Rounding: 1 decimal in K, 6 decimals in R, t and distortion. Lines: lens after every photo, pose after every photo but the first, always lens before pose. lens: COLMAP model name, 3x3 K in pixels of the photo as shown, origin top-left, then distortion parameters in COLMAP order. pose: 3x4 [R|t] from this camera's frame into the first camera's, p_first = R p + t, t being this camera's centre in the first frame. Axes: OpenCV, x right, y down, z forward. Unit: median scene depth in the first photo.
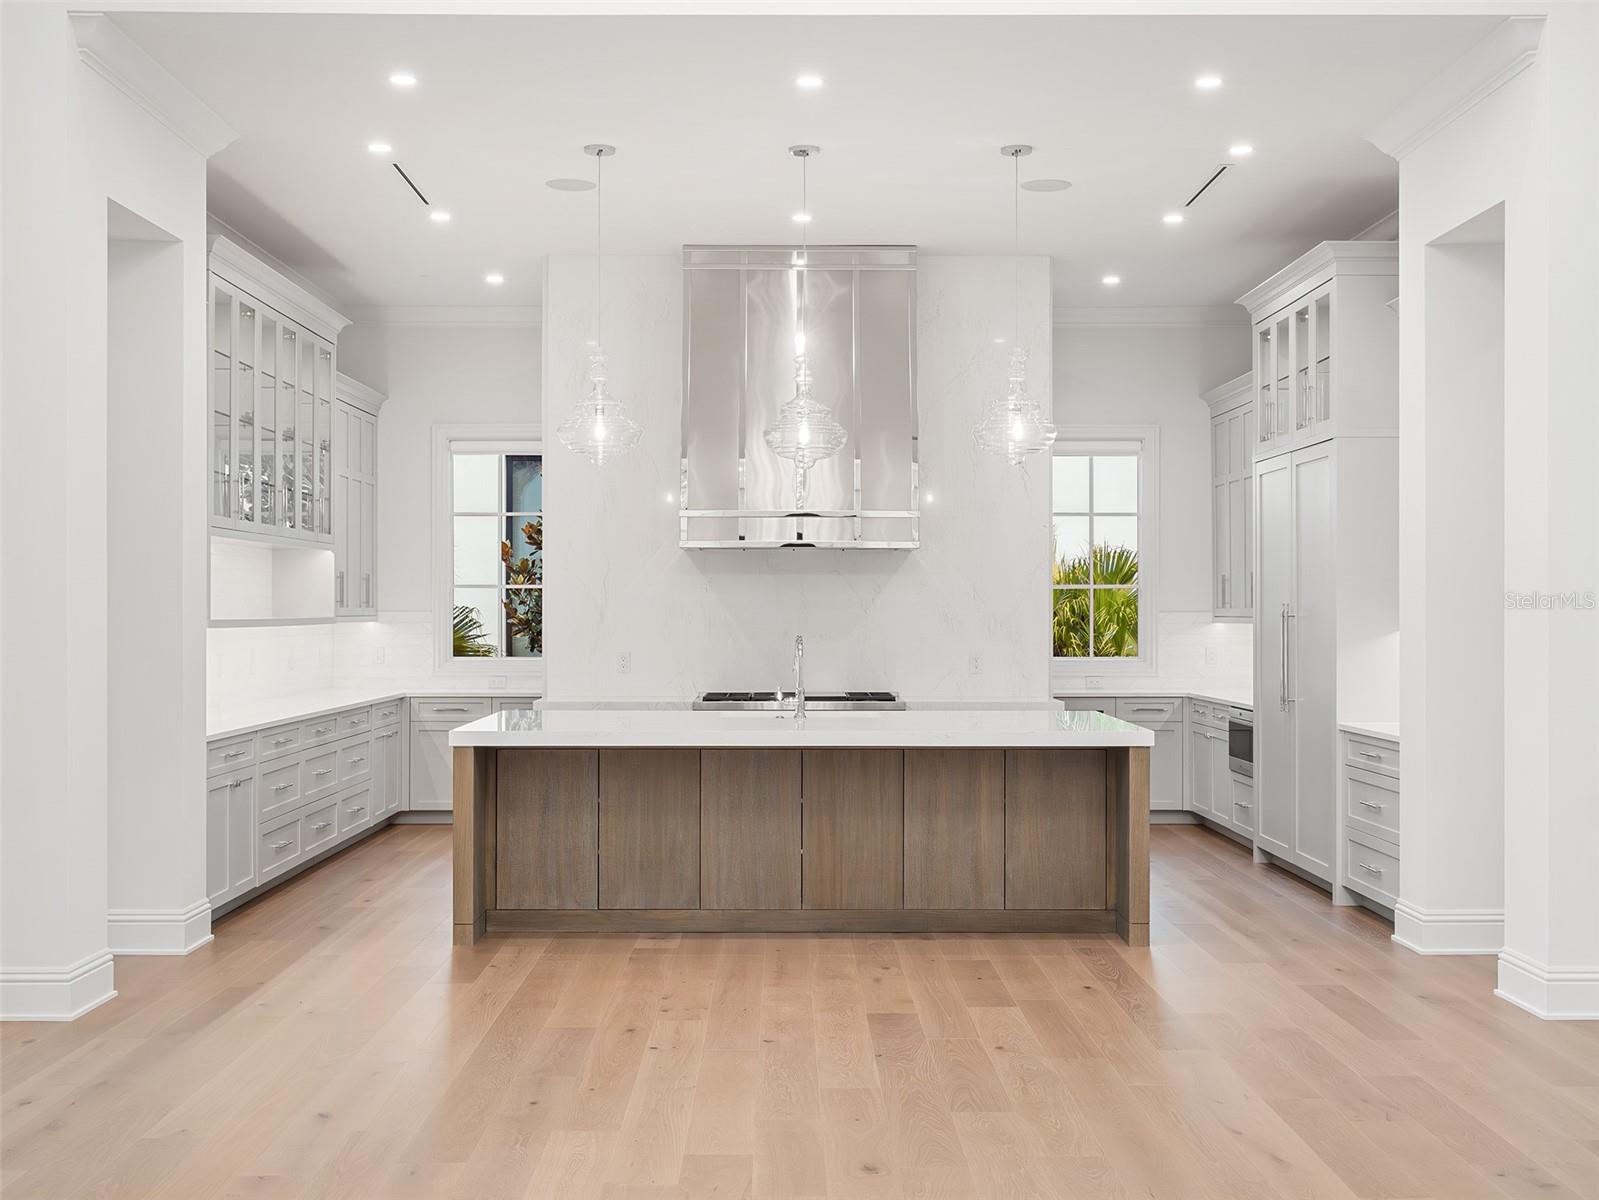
lens RADIAL K [[1873.5, 0, 799.5], [0, 1873.5, 600.0], [0, 0, 1]] dist [-0.003145, -0.003062]
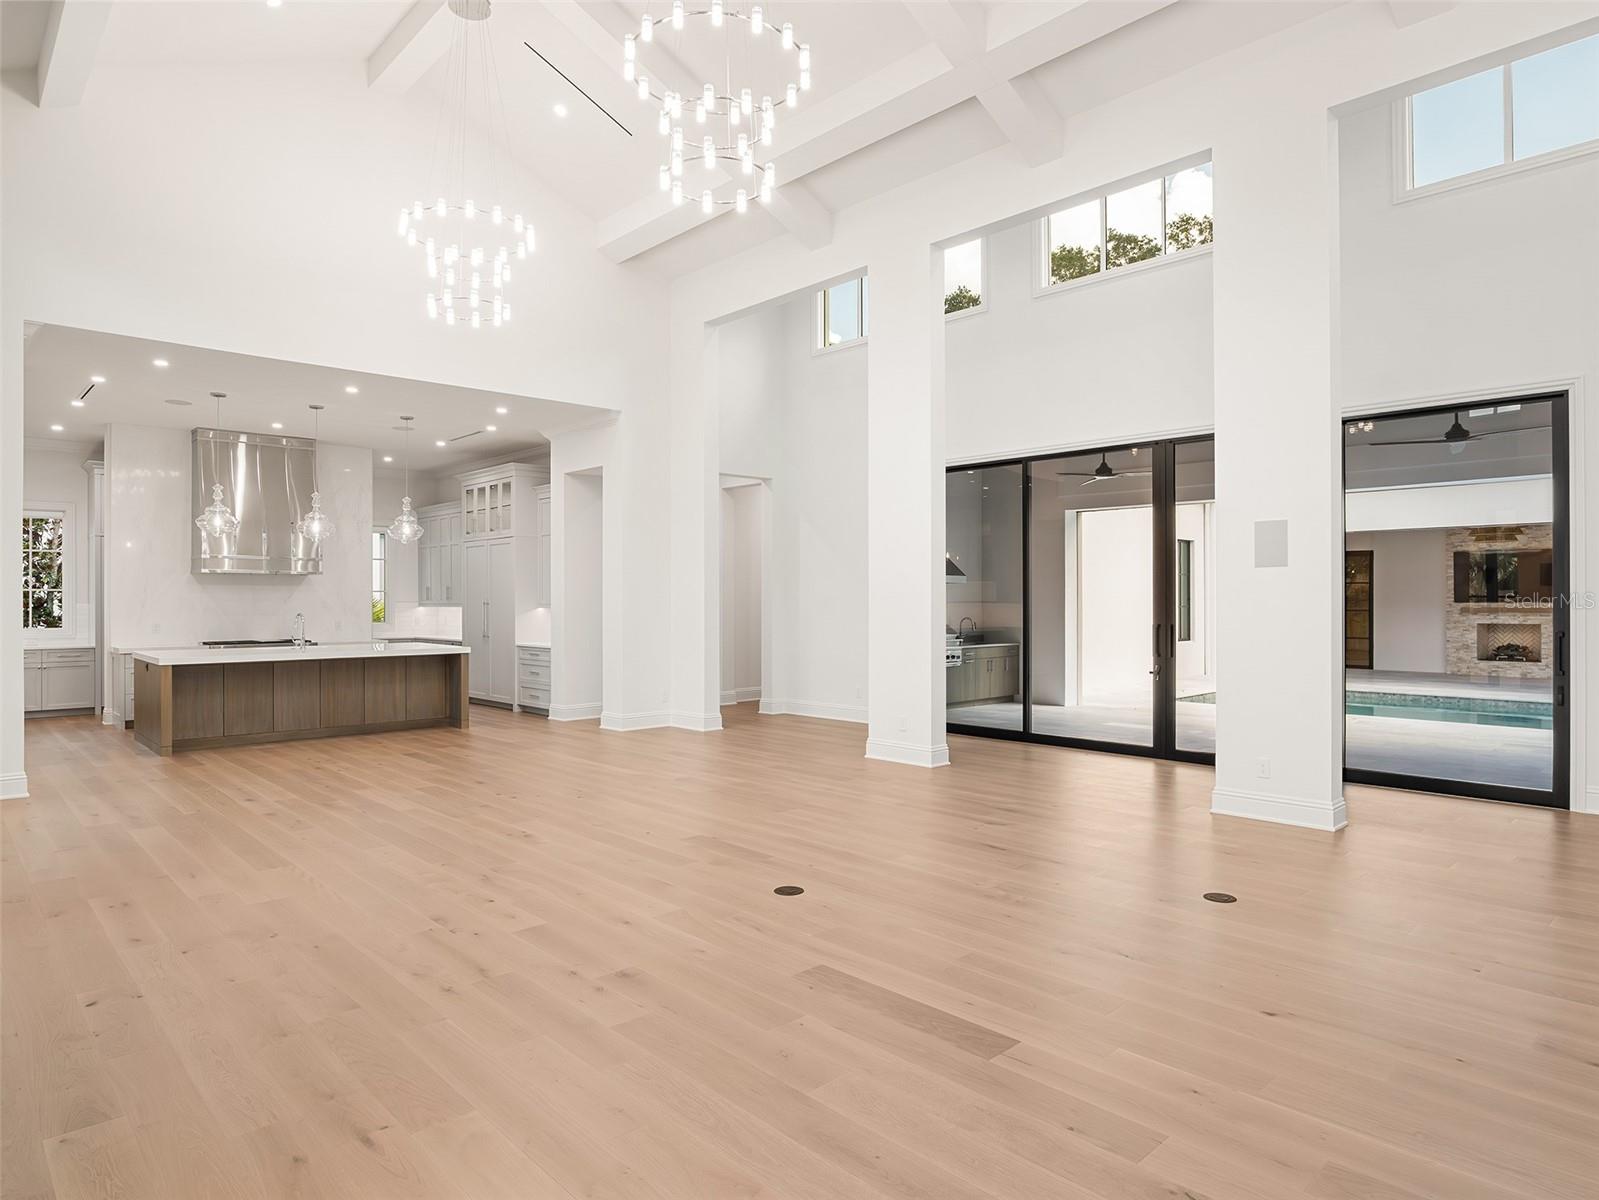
lens RADIAL K [[955.3, 0, 796.9], [0, 955.3, 601.9], [0, 0, 1]] dist [-0.030041, 0.011235]
pose [[0.733689, -0.004531, 0.679470, -0.364205], [0.000196, 0.999979, 0.006457, -0.002208], [-0.679485, -0.004604, 0.733675, -0.285935]]
